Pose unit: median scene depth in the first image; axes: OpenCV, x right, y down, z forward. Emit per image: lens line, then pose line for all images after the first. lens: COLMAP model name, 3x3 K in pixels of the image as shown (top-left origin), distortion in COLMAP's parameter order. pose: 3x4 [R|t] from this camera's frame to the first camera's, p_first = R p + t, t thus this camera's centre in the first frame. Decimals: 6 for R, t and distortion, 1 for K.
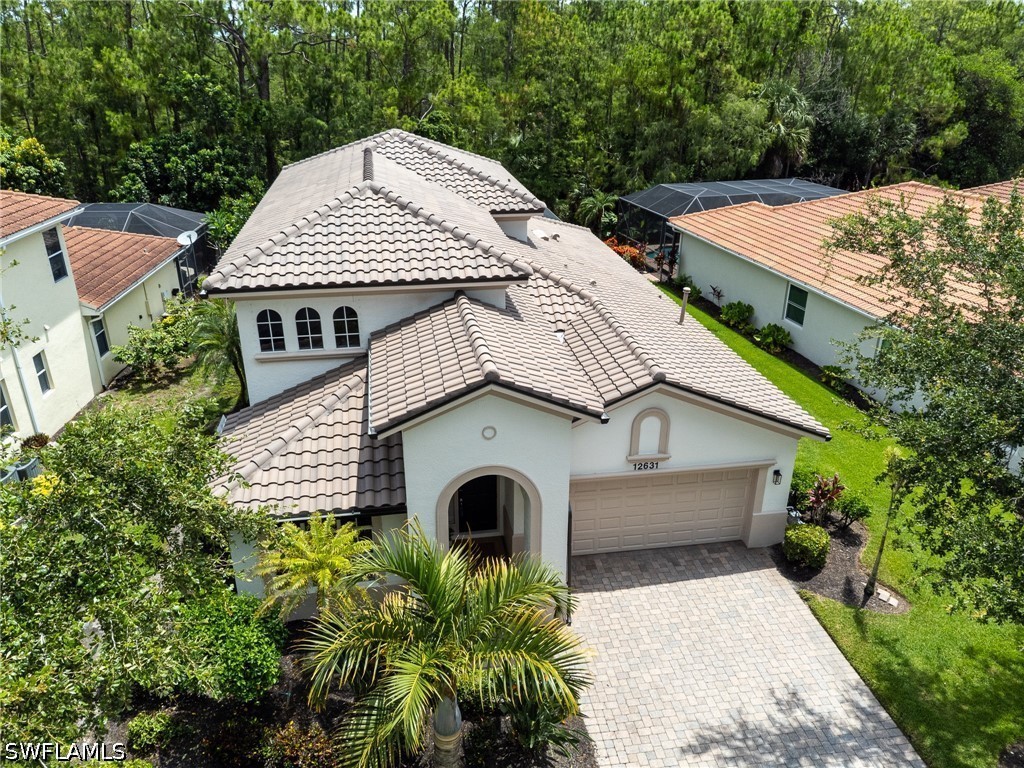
lens RADIAL K [[768.4, 0, 512.0], [0, 768.4, 384.0], [0, 0, 1]] dist [0.022192, 0.008793]
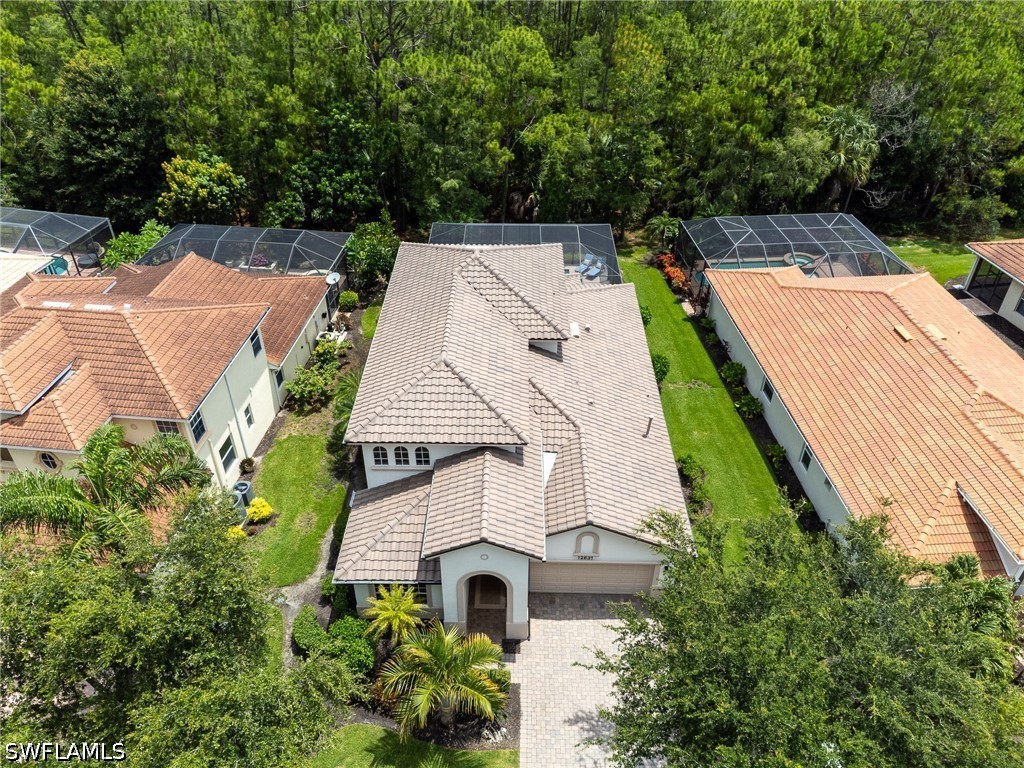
lens RADIAL K [[768.4, 0, 512.0], [0, 768.4, 384.0], [0, 0, 1]] dist [0.022192, 0.008793]
pose [[0.983988, 0.108463, -0.141432, 0.157361], [-0.076266, 0.973430, 0.215910, -0.465487], [0.161092, -0.201667, 0.966116, -0.454076]]
